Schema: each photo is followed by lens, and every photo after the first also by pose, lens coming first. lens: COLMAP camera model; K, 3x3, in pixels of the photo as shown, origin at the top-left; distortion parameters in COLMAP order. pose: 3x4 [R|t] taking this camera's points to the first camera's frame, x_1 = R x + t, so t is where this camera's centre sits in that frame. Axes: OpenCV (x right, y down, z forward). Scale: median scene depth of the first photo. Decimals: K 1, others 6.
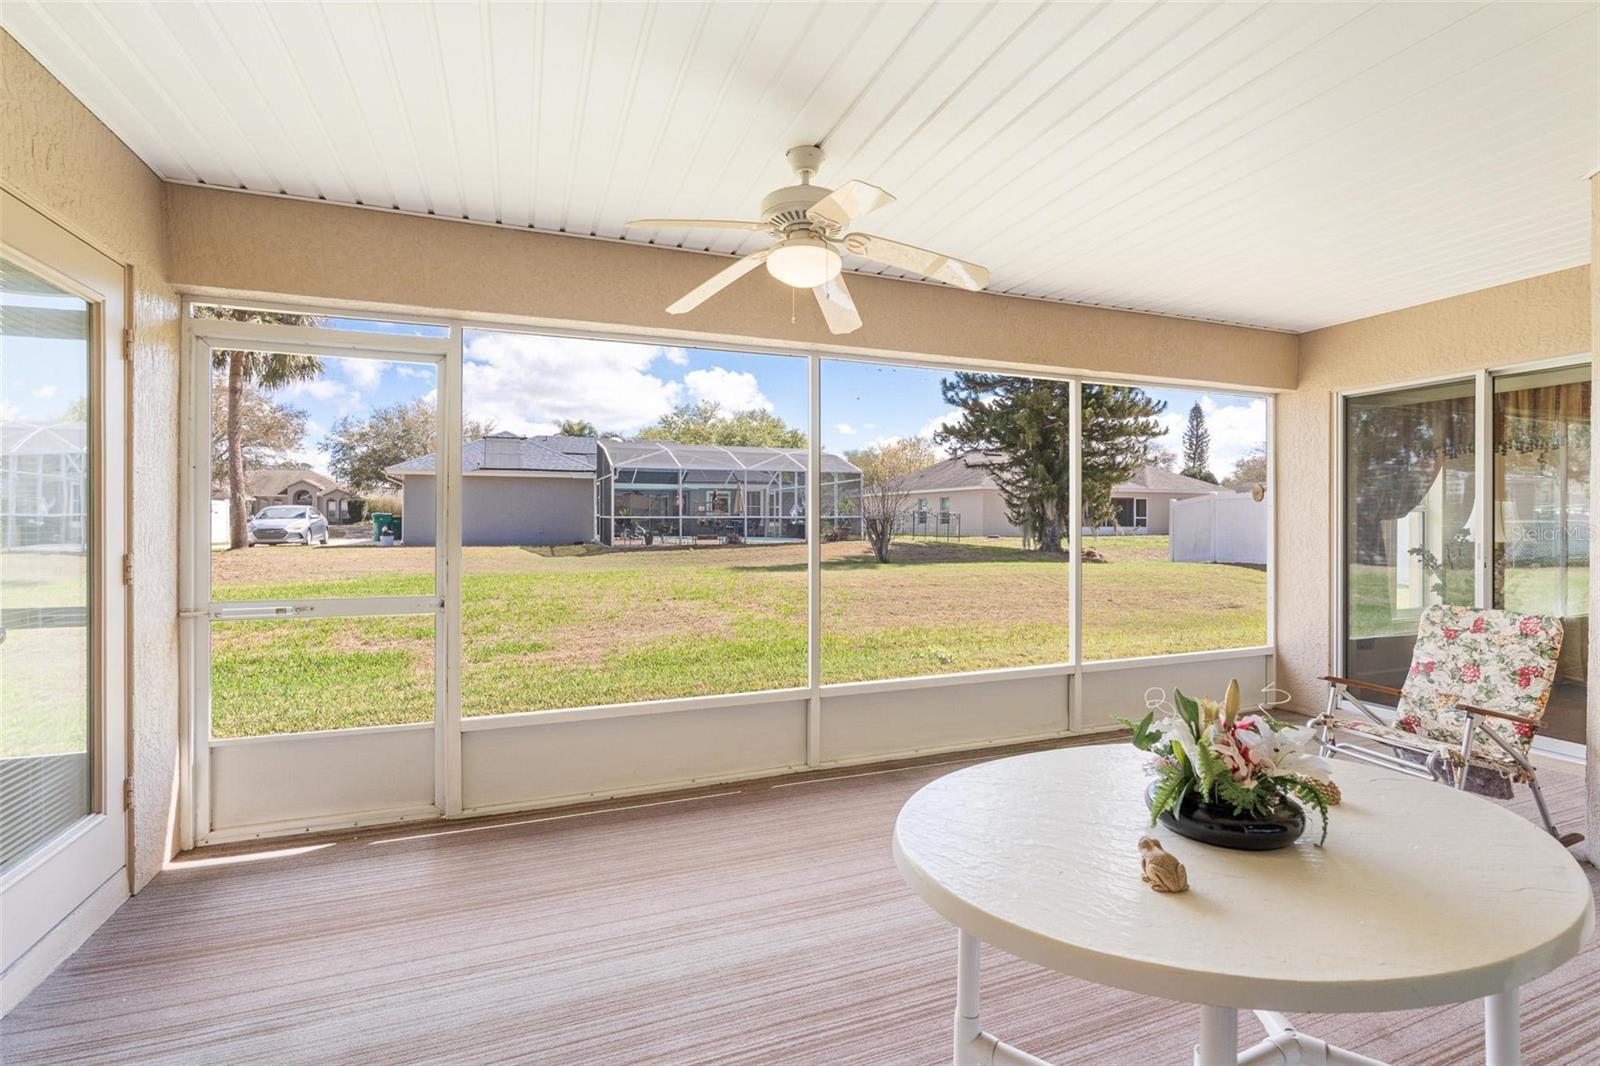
lens RADIAL K [[717.3, 0, 793.0], [0, 717.3, 528.6], [0, 0, 1]] dist [-0.011726, 0.005200]
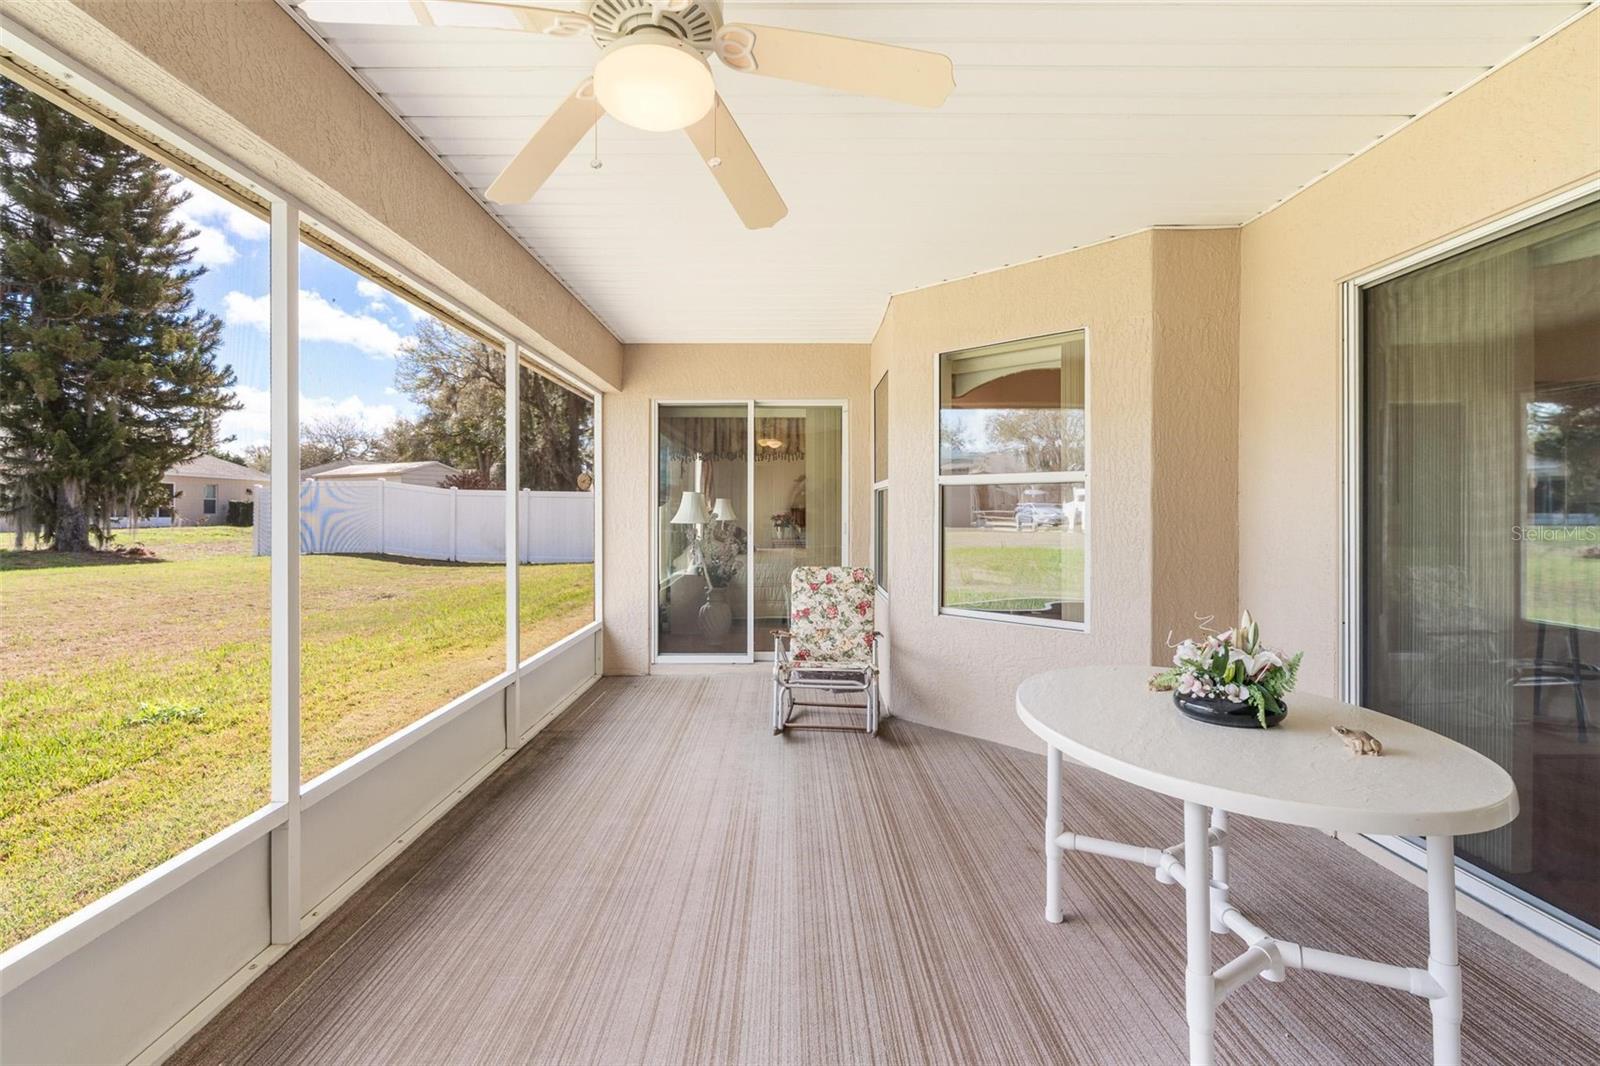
lens RADIAL K [[717.3, 0, 794.0], [0, 717.3, 519.2], [0, 0, 1]] dist [-0.011726, 0.005200]
pose [[0.358638, -0.005341, 0.933462, -0.252083], [0.005669, 0.999978, 0.003544, 0.005590], [-0.933460, 0.004020, 0.358660, 0.321701]]
